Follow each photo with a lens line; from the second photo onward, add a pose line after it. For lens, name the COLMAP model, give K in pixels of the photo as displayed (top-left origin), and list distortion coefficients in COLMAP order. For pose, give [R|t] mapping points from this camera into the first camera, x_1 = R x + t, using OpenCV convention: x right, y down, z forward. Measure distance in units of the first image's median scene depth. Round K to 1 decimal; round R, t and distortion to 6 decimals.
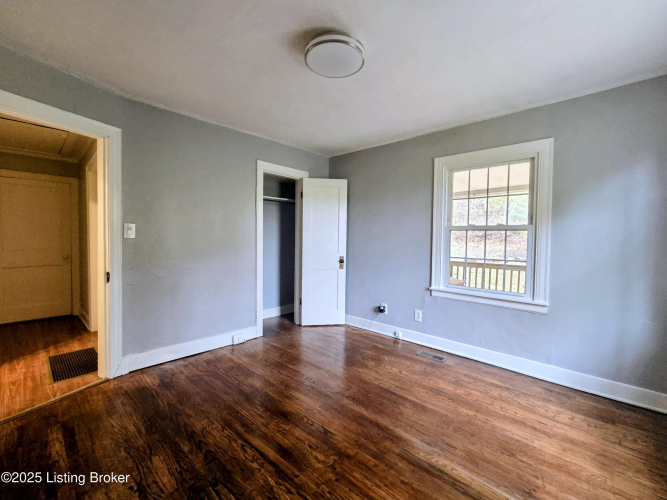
lens RADIAL K [[295.1, 0, 335.0], [0, 295.1, 244.4], [0, 0, 1]] dist [0.003865, 0.000107]
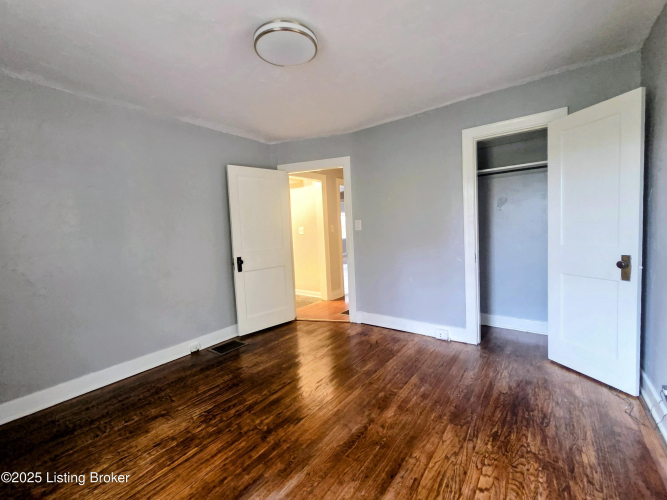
lens RADIAL K [[295.1, 0, 335.0], [0, 295.1, 244.4], [0, 0, 1]] dist [0.003865, 0.000107]
pose [[0.101255, 0.039877, -0.994061, 0.714009], [0.027288, 0.998709, 0.042843, -0.016631], [0.994486, -0.031464, 0.100036, 0.747223]]
